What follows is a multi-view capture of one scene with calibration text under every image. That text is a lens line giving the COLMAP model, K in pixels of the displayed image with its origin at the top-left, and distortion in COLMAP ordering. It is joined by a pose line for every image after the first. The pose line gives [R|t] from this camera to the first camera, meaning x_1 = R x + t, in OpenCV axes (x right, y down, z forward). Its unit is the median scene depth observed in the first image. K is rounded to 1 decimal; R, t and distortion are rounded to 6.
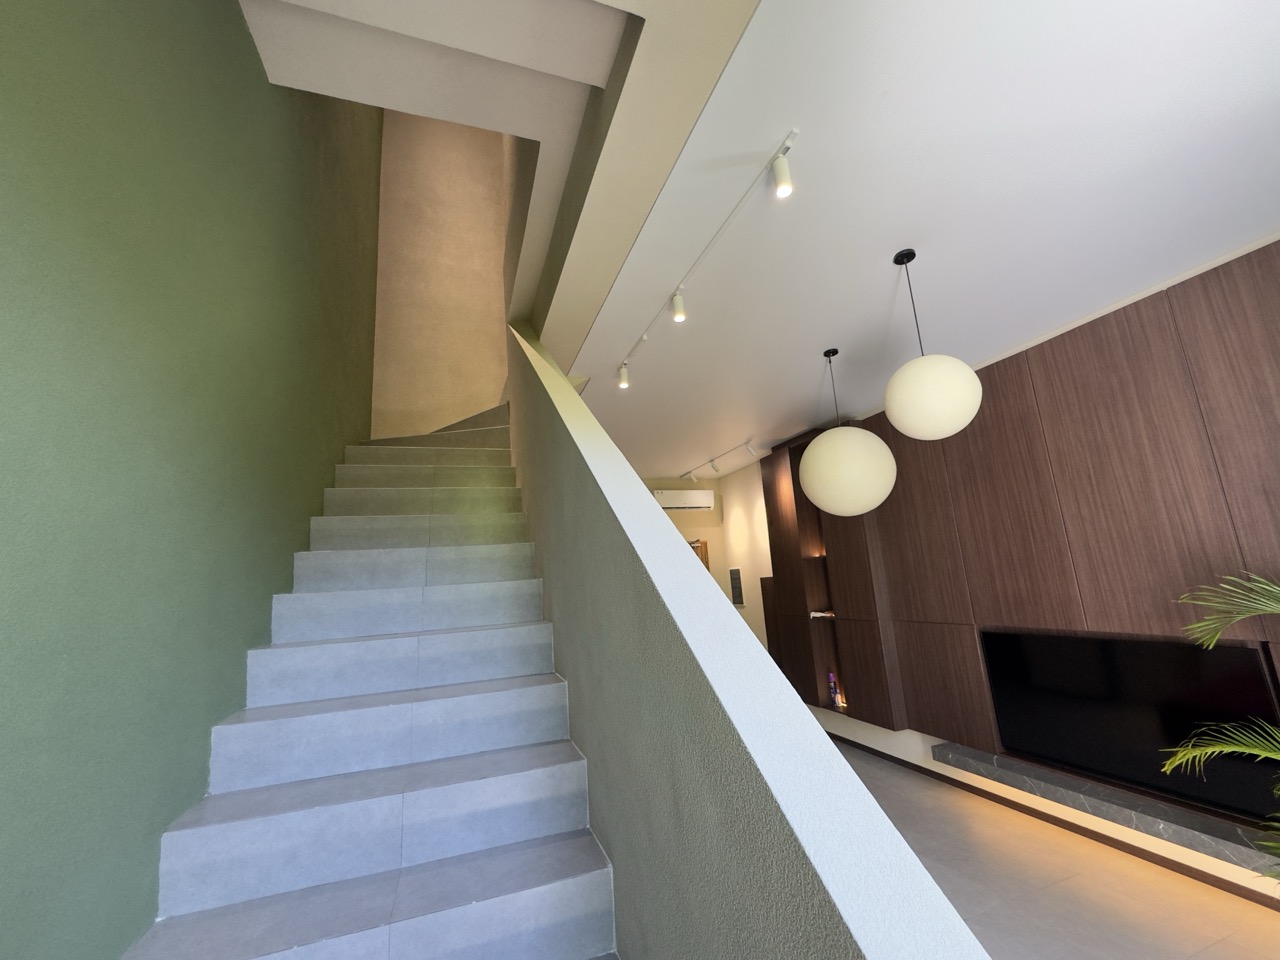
lens RADIAL K [[515.2, 0, 640.0], [0, 515.2, 480.0], [0, 0, 1]] dist [-0.007117, -0.000332]
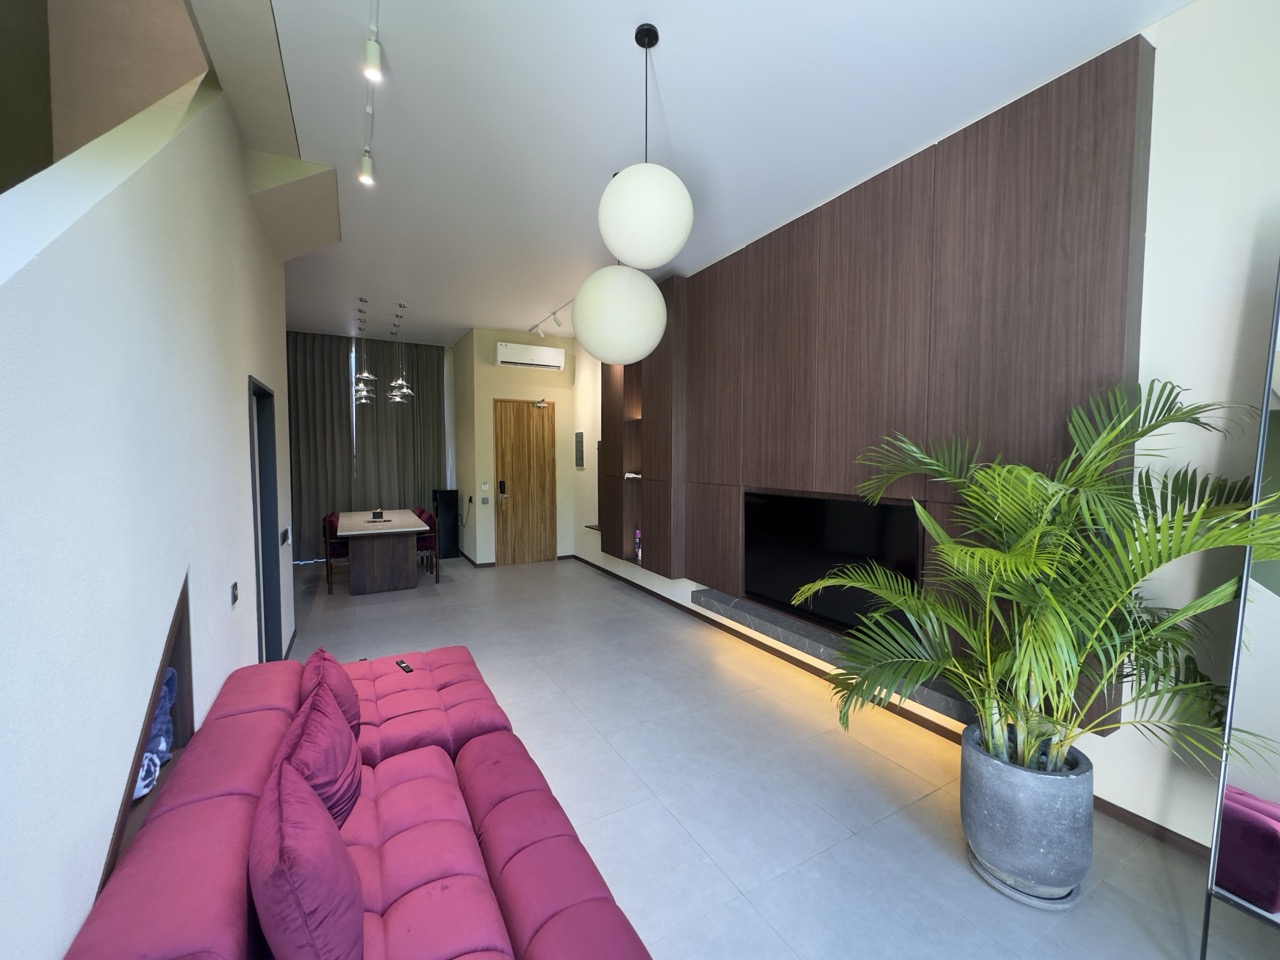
lens RADIAL K [[515.2, 0, 640.0], [0, 515.2, 480.0], [0, 0, 1]] dist [-0.007117, -0.000332]
pose [[0.982952, 0.057110, 0.174767, 0.275346], [-0.096878, 0.968757, 0.228309, 0.050944], [-0.156268, -0.241348, 0.957774, 0.019907]]
